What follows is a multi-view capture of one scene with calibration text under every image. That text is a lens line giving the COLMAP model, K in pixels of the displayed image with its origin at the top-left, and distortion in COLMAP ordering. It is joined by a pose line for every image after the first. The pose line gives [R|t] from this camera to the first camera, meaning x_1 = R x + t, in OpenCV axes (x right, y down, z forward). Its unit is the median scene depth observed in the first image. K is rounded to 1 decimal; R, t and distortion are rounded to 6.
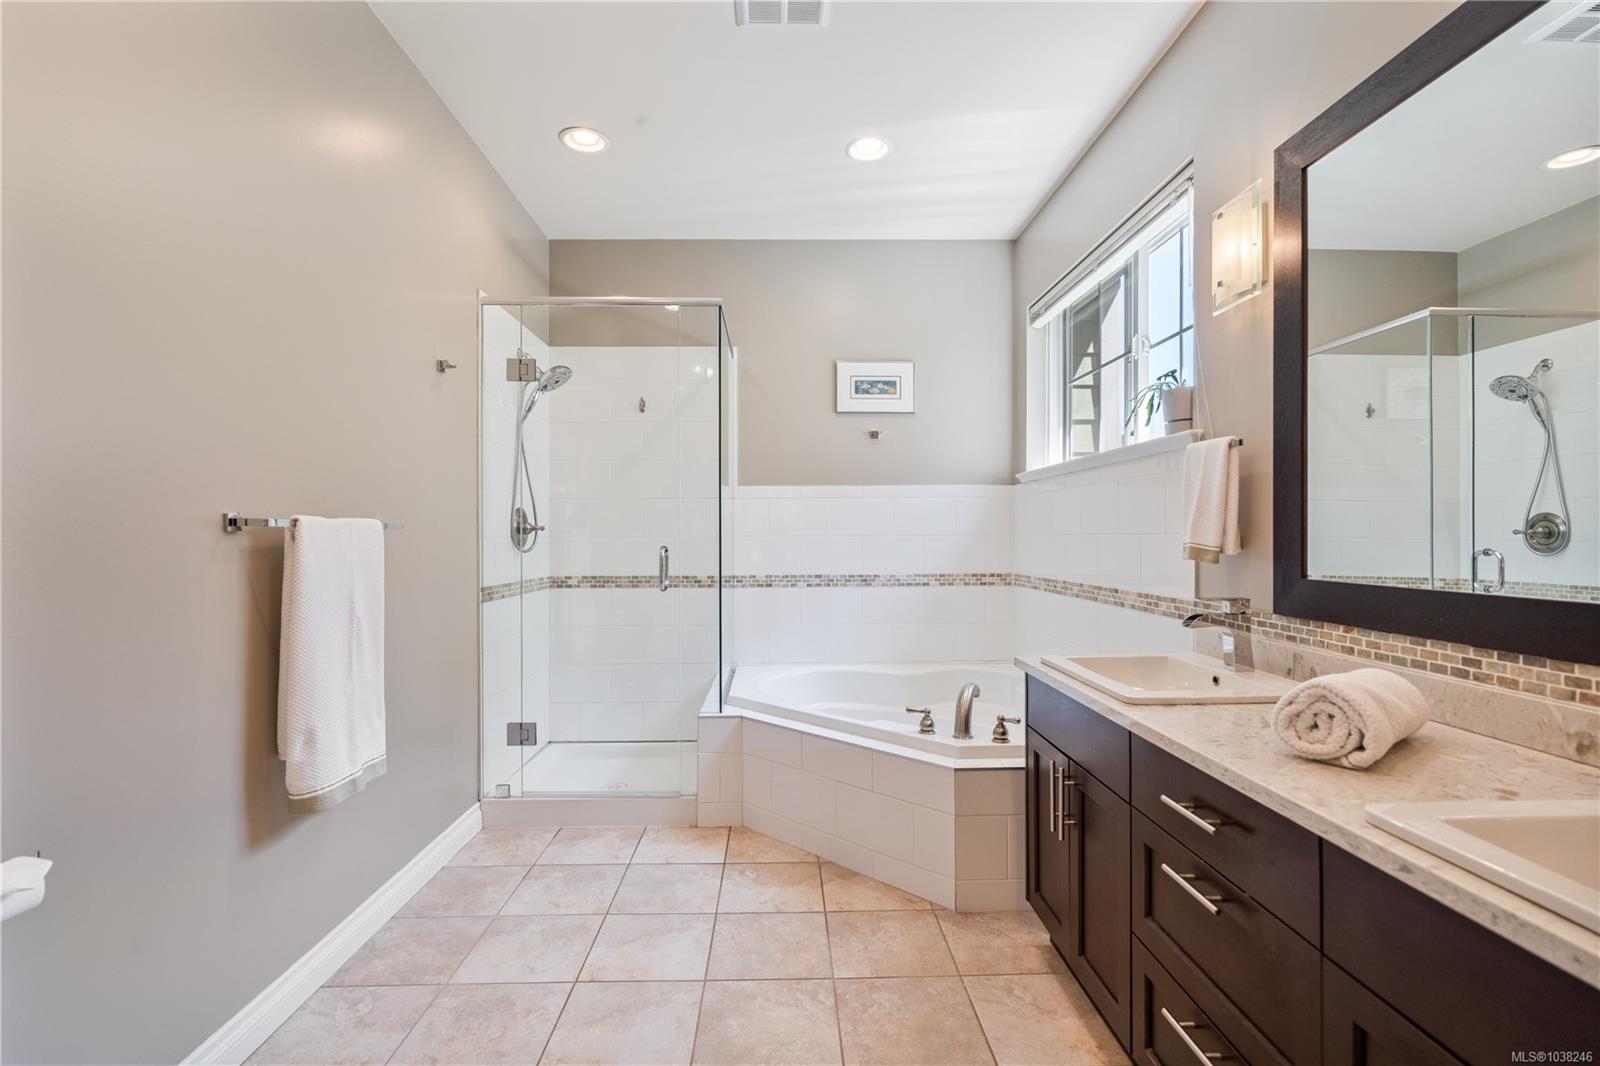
lens RADIAL K [[729.2, 0, 795.2], [0, 729.2, 537.6], [0, 0, 1]] dist [-0.002768, 0.000648]
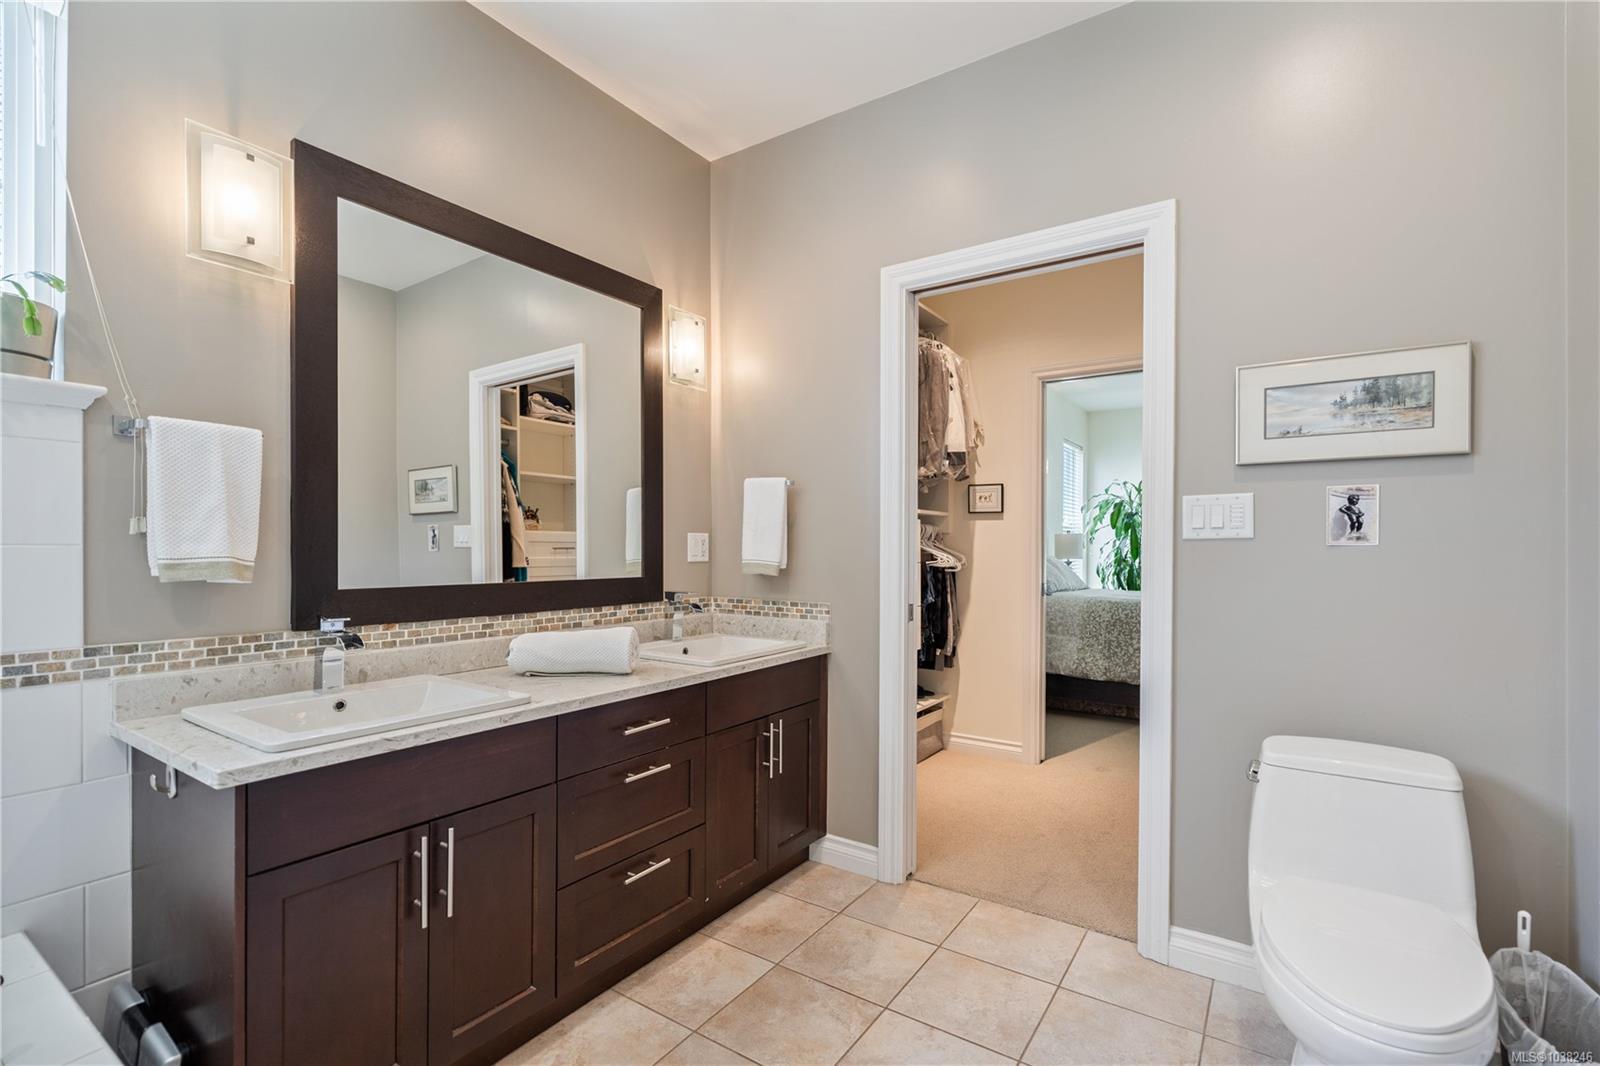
lens RADIAL K [[729.2, 0, 795.2], [0, 729.2, 537.6], [0, 0, 1]] dist [-0.002768, 0.000648]
pose [[-0.814256, 0.009333, 0.580431, -0.410160], [0.001394, 0.999899, -0.014123, -0.001782], [-0.580504, -0.010690, -0.814187, 1.371165]]
